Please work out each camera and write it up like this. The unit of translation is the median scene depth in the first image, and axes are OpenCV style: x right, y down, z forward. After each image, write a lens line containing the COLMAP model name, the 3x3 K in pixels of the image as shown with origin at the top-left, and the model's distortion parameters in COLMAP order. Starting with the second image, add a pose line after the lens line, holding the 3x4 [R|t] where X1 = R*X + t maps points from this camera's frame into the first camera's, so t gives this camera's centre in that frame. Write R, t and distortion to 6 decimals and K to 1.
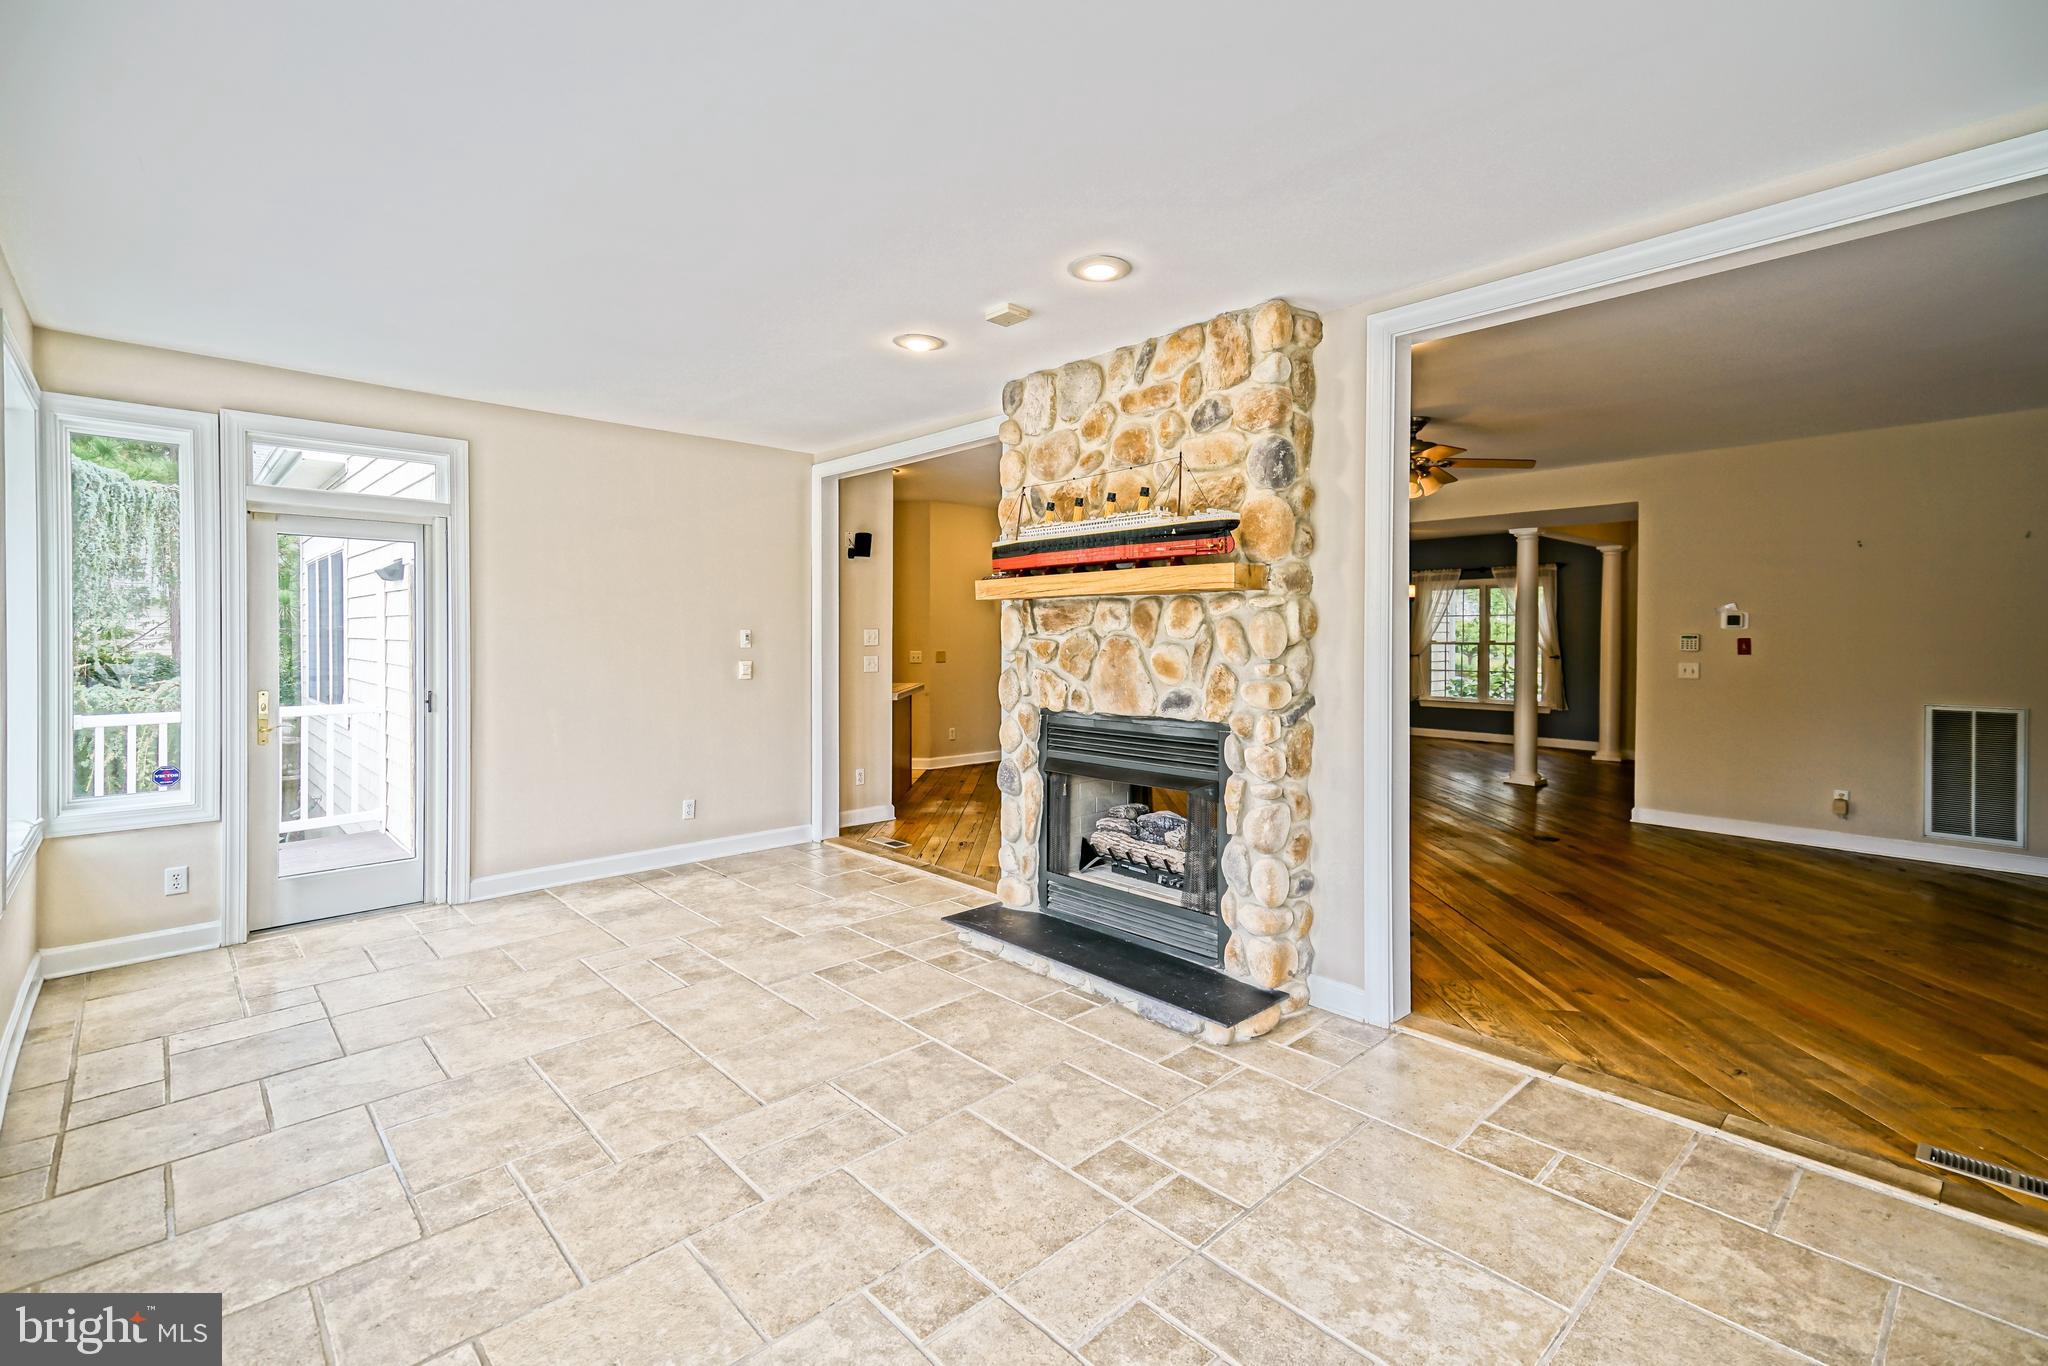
lens RADIAL K [[906.3, 0, 1019.2], [0, 906.3, 648.9], [0, 0, 1]] dist [0.044977, -0.006104]
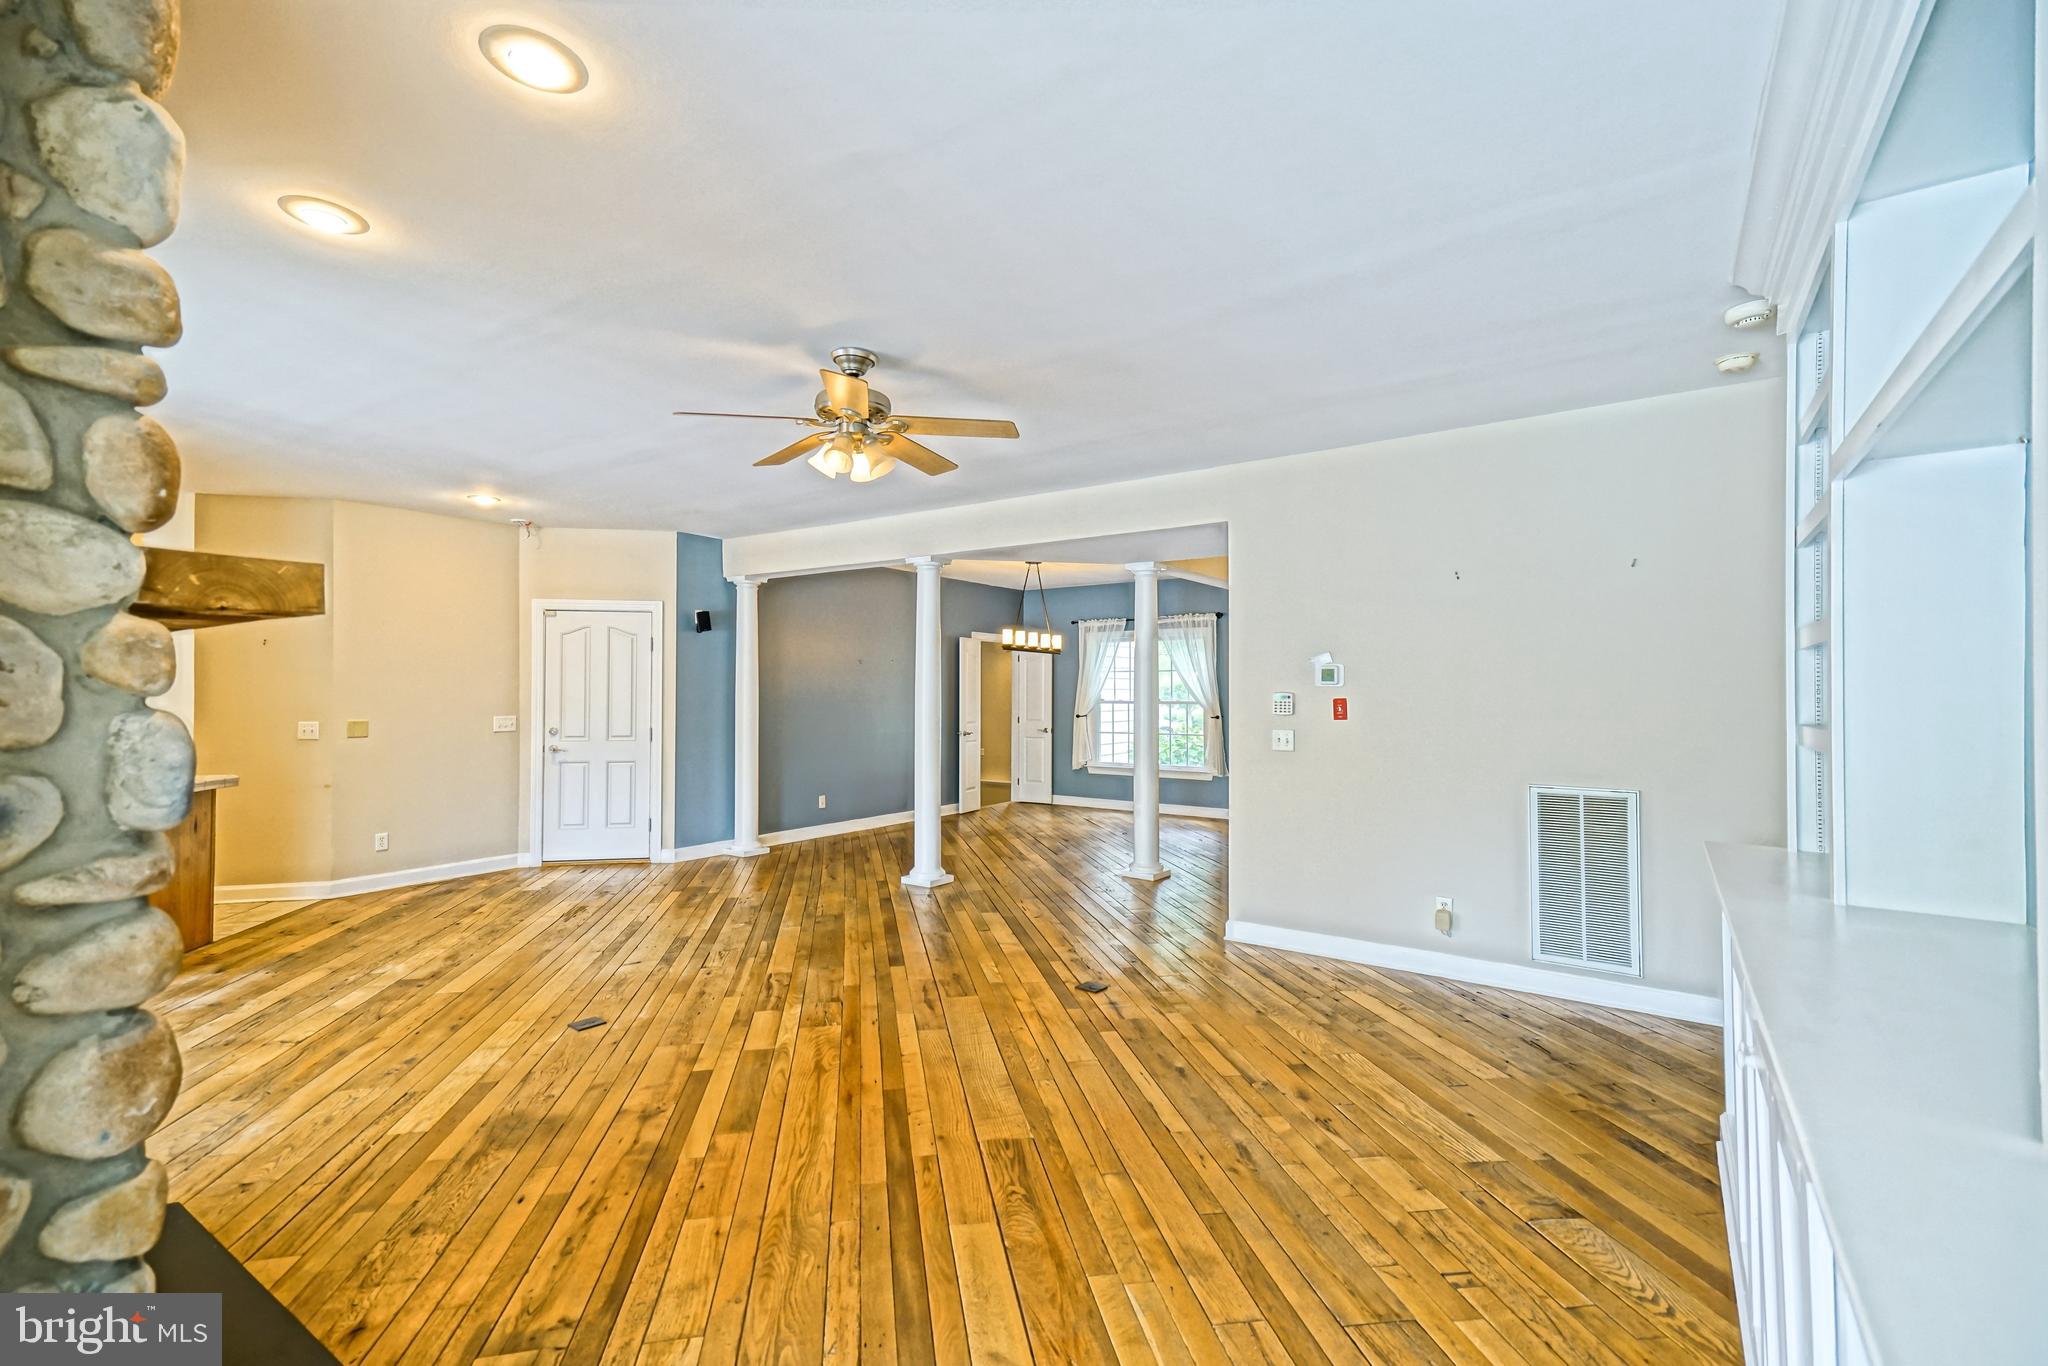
lens RADIAL K [[906.3, 0, 1004.5], [0, 906.3, 681.9], [0, 0, 1]] dist [0.044977, -0.006104]
pose [[0.978119, -0.002646, 0.208031, 0.615120], [0.007821, 0.999680, -0.024059, -0.015988], [-0.207901, 0.025160, 0.977826, 0.559160]]
